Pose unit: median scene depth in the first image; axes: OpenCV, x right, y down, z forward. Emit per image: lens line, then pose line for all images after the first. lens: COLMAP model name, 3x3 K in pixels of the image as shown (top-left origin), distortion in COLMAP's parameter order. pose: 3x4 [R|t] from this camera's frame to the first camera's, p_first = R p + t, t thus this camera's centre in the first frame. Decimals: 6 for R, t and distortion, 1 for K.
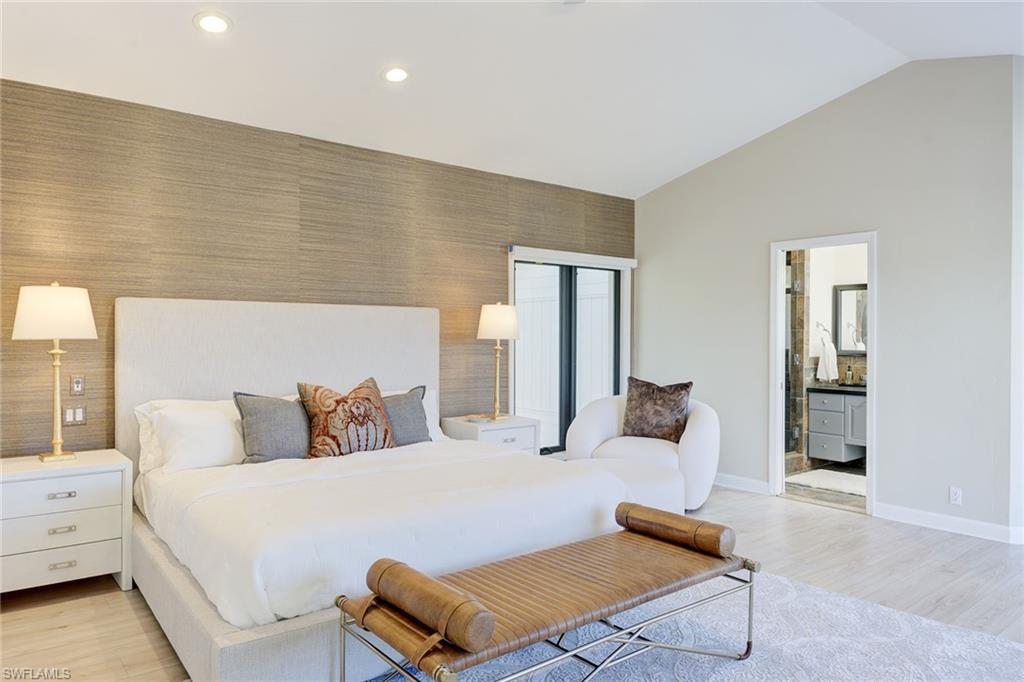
lens RADIAL K [[694.2, 0, 512.5], [0, 694.2, 339.5], [0, 0, 1]] dist [-0.000896, -0.000115]
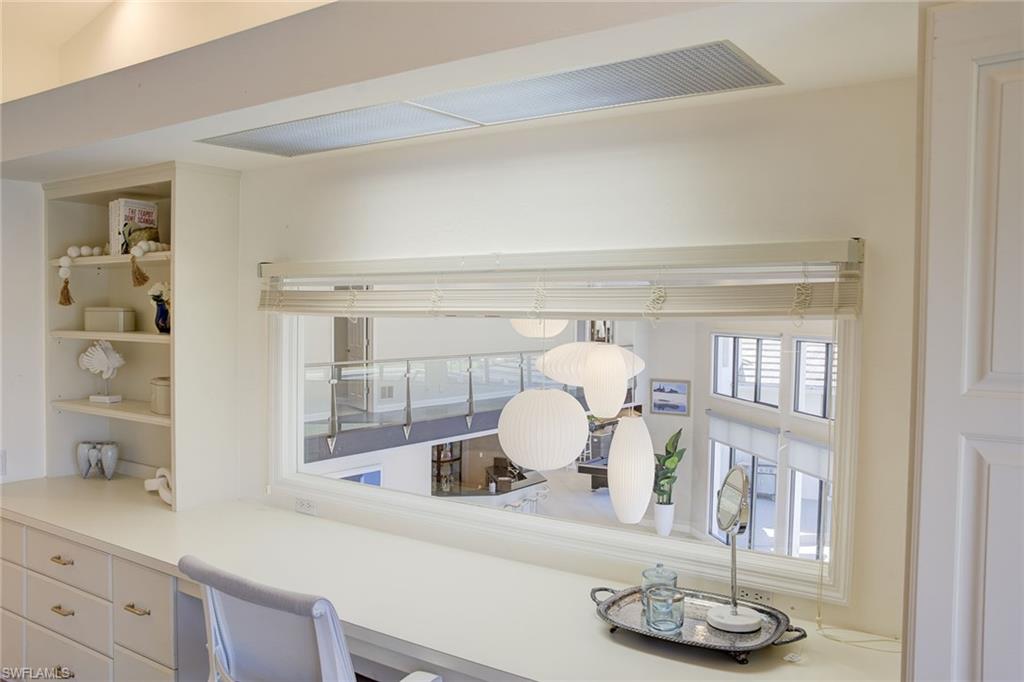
lens RADIAL K [[824.7, 0, 511.9], [0, 824.7, 342.4], [0, 0, 1]] dist [0.000115, 0.000002]
pose [[0.961005, -0.001108, 0.276528, -1.037828], [-0.006558, 0.999619, 0.026799, -0.018606], [-0.276452, -0.027567, 0.960632, -2.643435]]
